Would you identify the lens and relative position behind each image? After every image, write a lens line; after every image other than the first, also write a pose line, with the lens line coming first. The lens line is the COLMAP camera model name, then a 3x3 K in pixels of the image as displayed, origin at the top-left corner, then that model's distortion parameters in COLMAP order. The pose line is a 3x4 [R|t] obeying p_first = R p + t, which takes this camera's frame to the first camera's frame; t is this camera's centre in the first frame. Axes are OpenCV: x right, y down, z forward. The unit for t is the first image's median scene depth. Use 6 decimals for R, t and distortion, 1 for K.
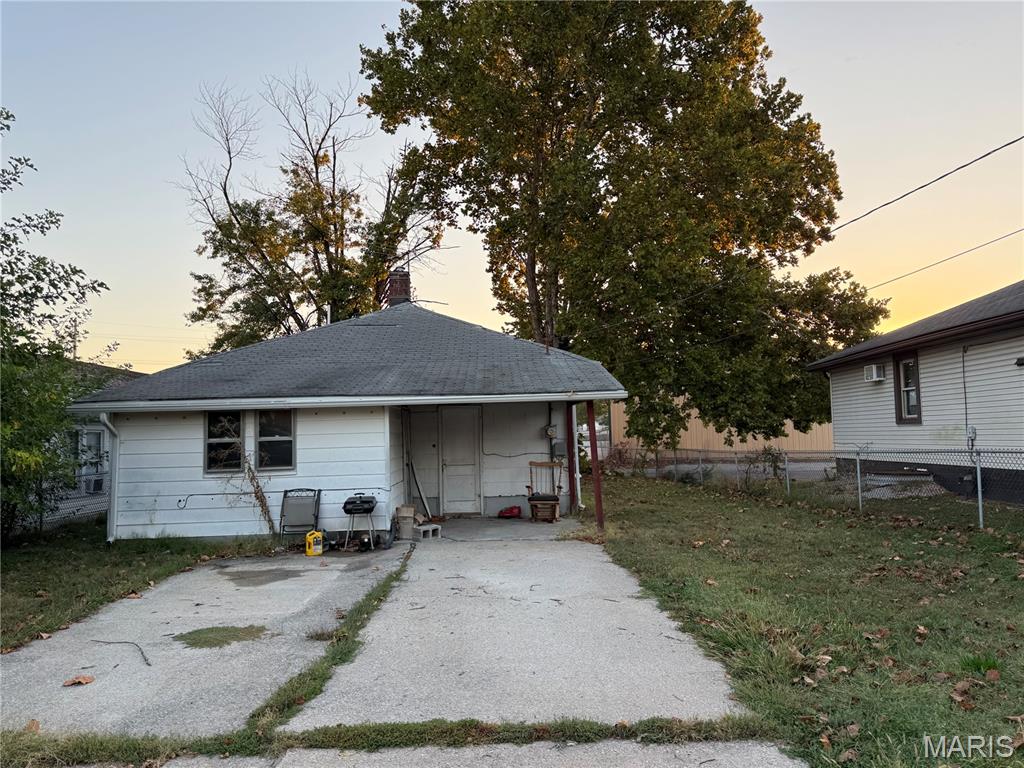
lens RADIAL K [[786.8, 0, 494.5], [0, 786.8, 383.2], [0, 0, 1]] dist [0.044933, -0.059508]
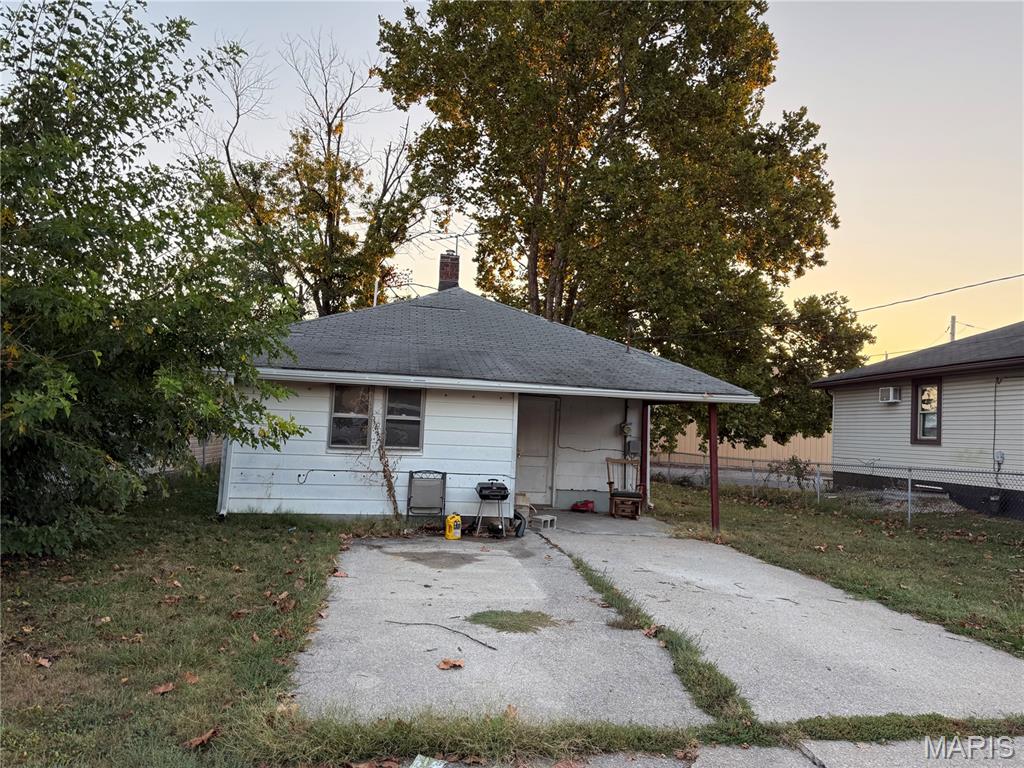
lens RADIAL K [[786.8, 0, 494.5], [0, 786.8, 383.2], [0, 0, 1]] dist [0.044933, -0.059508]
pose [[0.986388, 0.078675, 0.144392, -0.222569], [-0.080118, 0.996777, 0.004196, 0.010835], [-0.143597, -0.015708, 0.989512, 0.020088]]
